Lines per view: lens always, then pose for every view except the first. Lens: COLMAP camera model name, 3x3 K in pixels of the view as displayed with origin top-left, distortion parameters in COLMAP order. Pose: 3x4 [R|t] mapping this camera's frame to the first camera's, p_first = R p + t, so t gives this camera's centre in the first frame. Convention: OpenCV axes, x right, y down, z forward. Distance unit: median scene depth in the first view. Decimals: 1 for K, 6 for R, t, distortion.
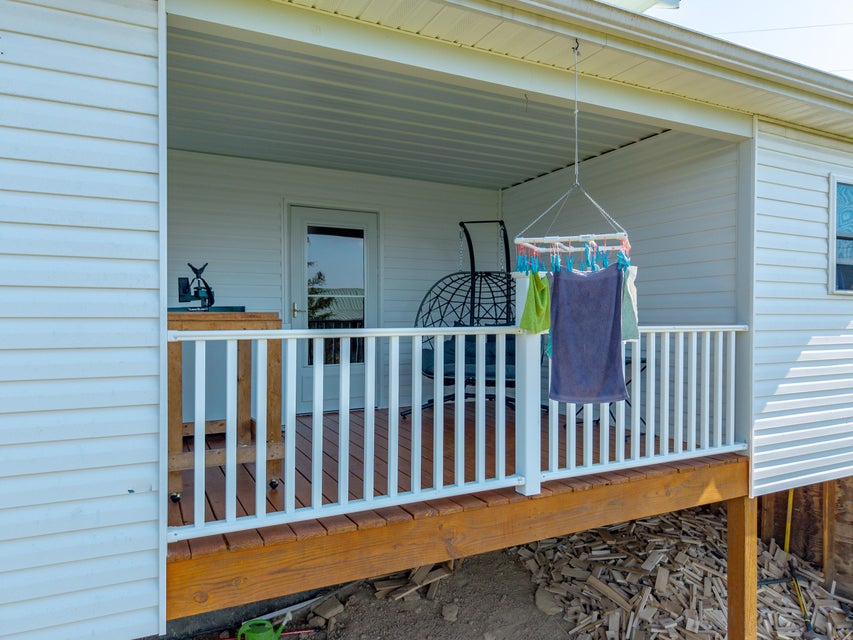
lens RADIAL K [[571.0, 0, 427.2], [0, 571.0, 320.5], [0, 0, 1]] dist [0.008931, -0.007212]
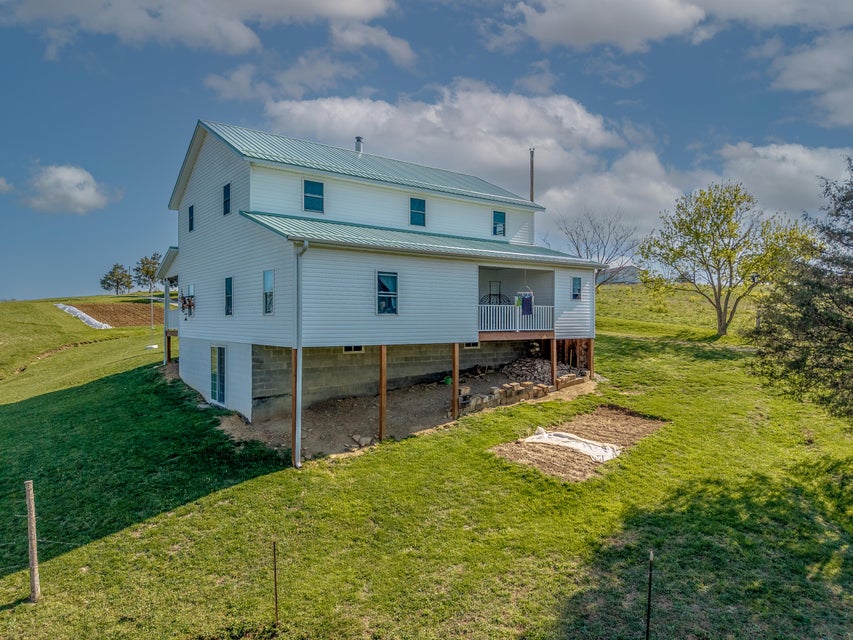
lens RADIAL K [[571.0, 0, 434.7], [0, 571.0, 315.4], [0, 0, 1]] dist [0.008931, -0.007212]
pose [[0.984335, -0.000404, 0.176308, -1.438638], [0.001922, 0.999963, -0.008439, 0.134910], [-0.176298, 0.008646, 0.984299, -3.960078]]
